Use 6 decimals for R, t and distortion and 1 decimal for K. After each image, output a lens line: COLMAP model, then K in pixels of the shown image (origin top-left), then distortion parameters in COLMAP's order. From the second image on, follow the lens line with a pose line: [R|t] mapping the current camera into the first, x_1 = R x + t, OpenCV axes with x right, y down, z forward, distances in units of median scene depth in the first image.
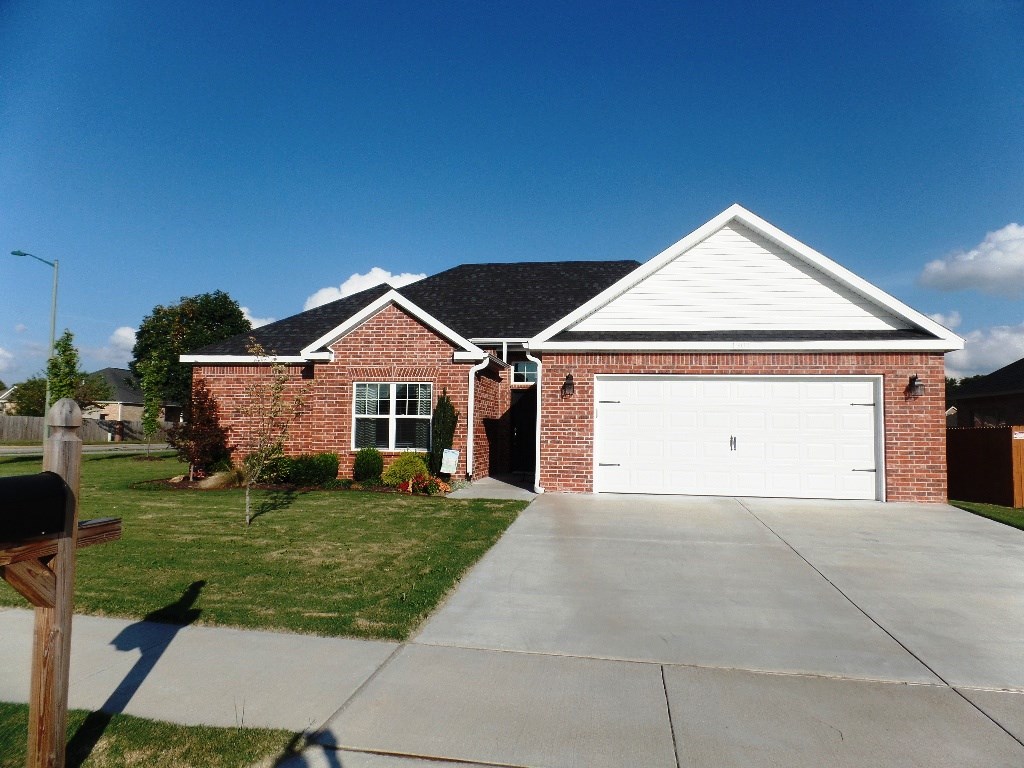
lens RADIAL K [[714.4, 0, 512.0], [0, 714.4, 384.0], [0, 0, 1]] dist [0.010199, 0.004855]
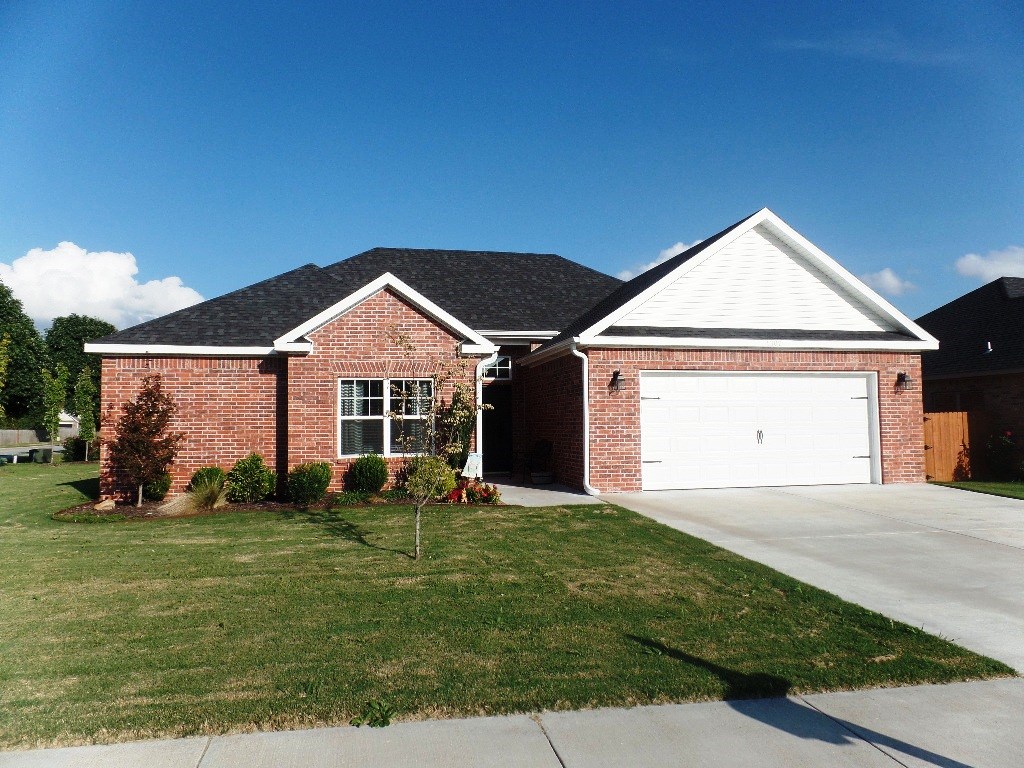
lens RADIAL K [[714.4, 0, 512.0], [0, 714.4, 384.0], [0, 0, 1]] dist [0.010199, 0.004855]
pose [[0.933174, -0.004682, 0.359395, -0.396524], [0.001459, 0.999956, 0.009239, -0.004038], [-0.359423, -0.008097, 0.933140, 0.147887]]
